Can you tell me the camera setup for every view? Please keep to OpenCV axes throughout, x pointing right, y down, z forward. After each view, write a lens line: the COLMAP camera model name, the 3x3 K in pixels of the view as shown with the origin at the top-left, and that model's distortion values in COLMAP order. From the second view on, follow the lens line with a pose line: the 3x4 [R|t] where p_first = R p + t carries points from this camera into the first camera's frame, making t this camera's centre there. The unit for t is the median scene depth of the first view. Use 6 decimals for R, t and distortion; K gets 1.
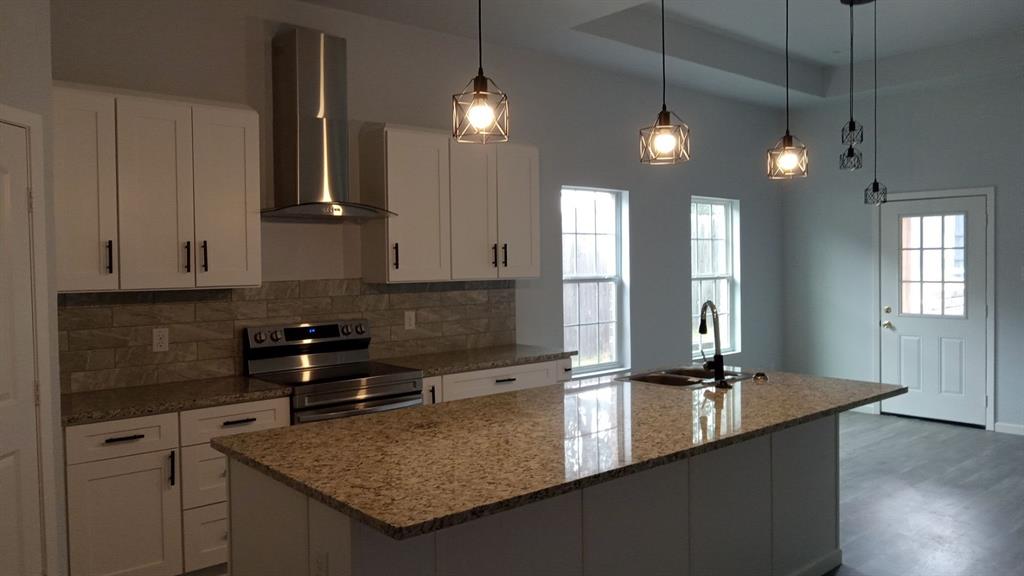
lens RADIAL K [[766.0, 0, 515.0], [0, 766.0, 281.9], [0, 0, 1]] dist [-0.005527, -0.002920]
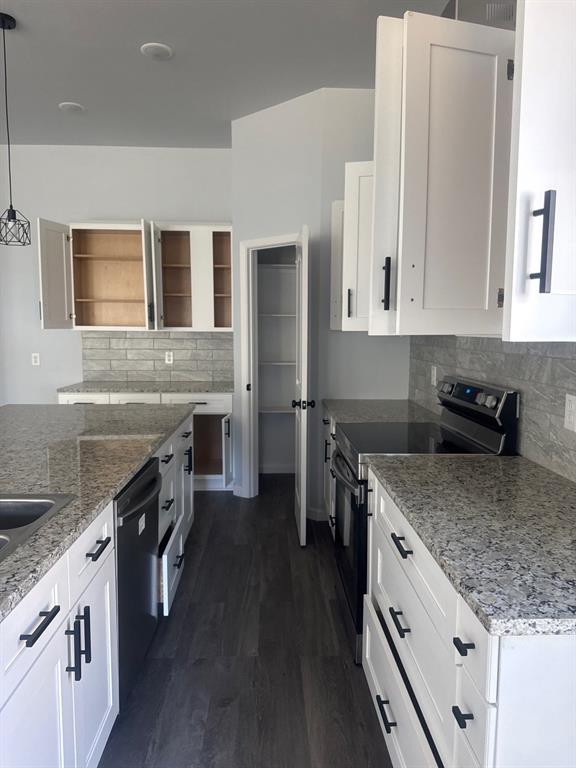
lens RADIAL K [[538.6, 0, 288.0], [0, 538.6, 384.0], [0, 0, 1]] dist [0.128808, -0.207599]
pose [[-0.628244, 0.091868, -0.772574, 0.313643], [-0.016458, 0.991213, 0.131250, -0.017653], [0.777842, 0.095172, -0.621211, 1.243280]]
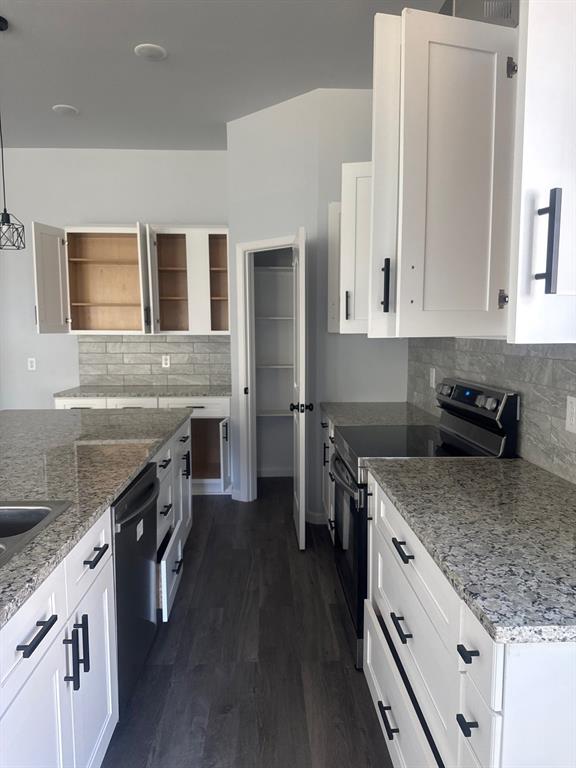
lens RADIAL K [[539.0, 0, 286.3], [0, 539.0, 390.3], [0, 0, 1]] dist [0.124580, -0.195090]
pose [[-0.625989, 0.101504, -0.773198, 0.310665], [-0.009412, 0.990437, 0.137642, -0.017818], [0.779775, 0.093440, -0.619048, 1.239588]]
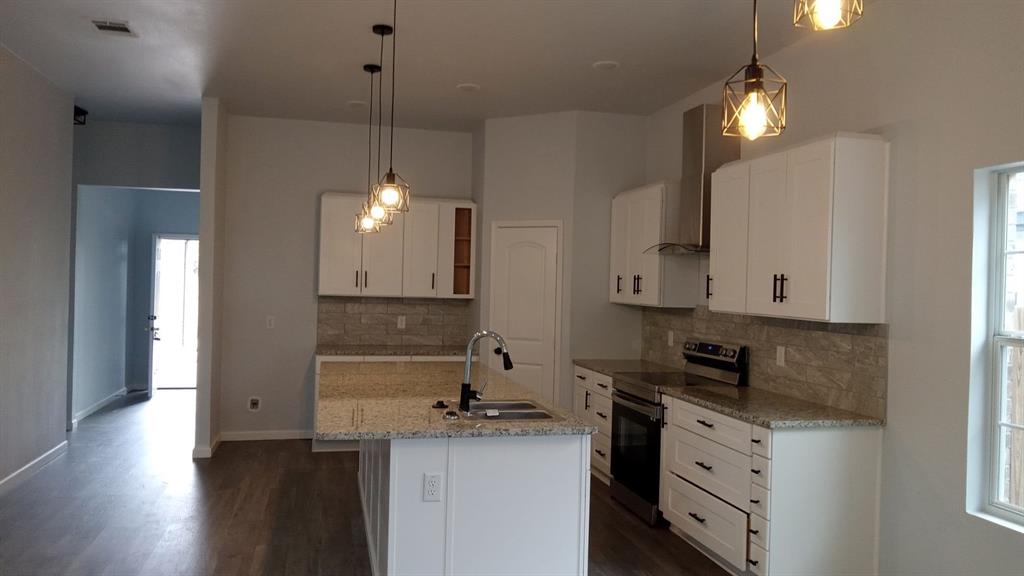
lens RADIAL K [[760.4, 0, 515.1], [0, 760.4, 284.1], [0, 0, 1]] dist [0.002362, 0.001323]
pose [[-0.453880, 0.001671, -0.891061, 0.975594], [-0.044338, 0.998717, 0.024458, -0.054218], [0.889959, 0.050609, -0.453224, 1.299694]]
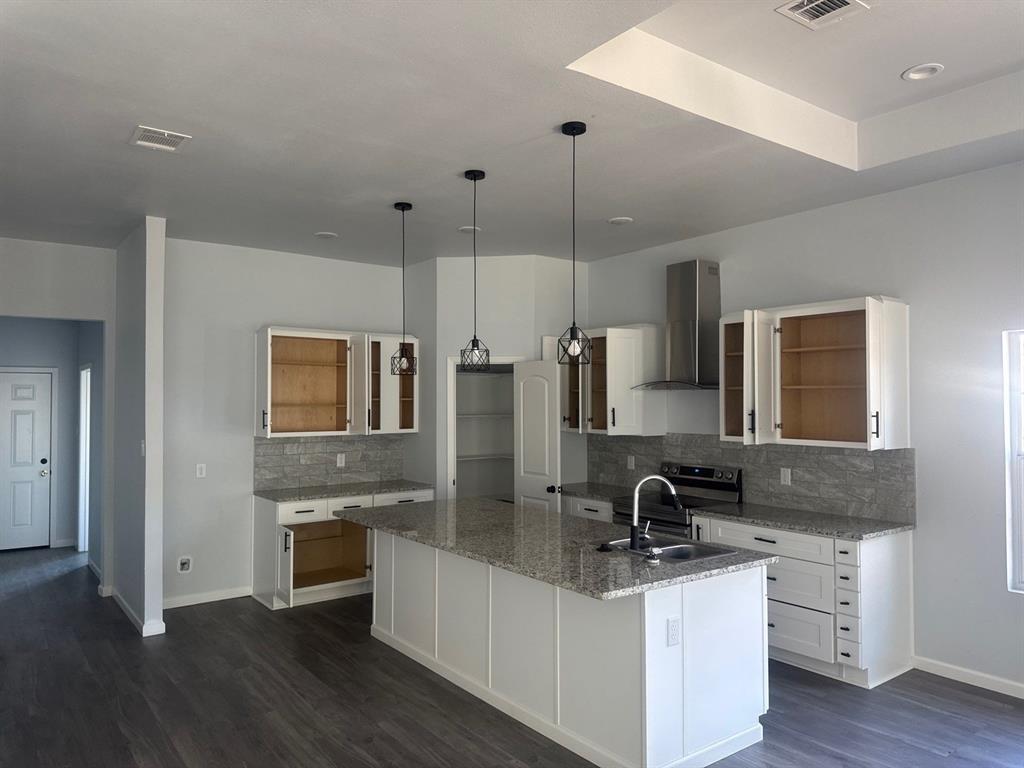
lens RADIAL K [[718.1, 0, 512.0], [0, 718.1, 384.0], [0, 0, 1]] dist [0.128808, -0.207599]
pose [[-0.078332, -0.011302, -0.996863, 1.109592], [-0.023966, 0.999668, -0.009450, -0.075651], [0.996639, 0.023150, -0.078577, 0.783437]]
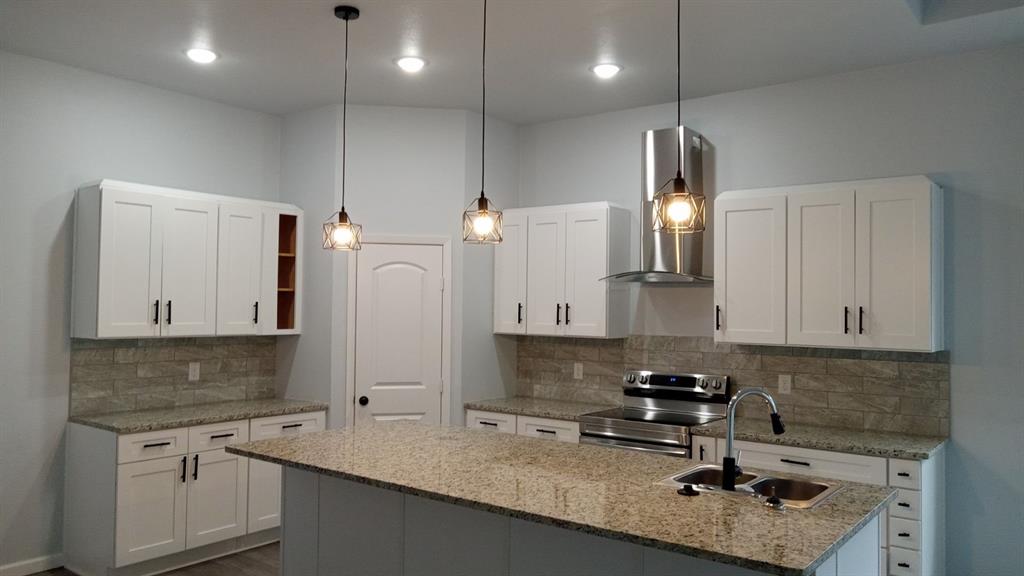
lens RADIAL K [[760.4, 0, 515.1], [0, 760.4, 284.1], [0, 0, 1]] dist [0.002362, 0.001323]
pose [[0.198944, -0.013851, -0.979913, 0.848003], [-0.040317, 0.998938, -0.022305, -0.047335], [0.979181, 0.043945, 0.198174, 0.542329]]
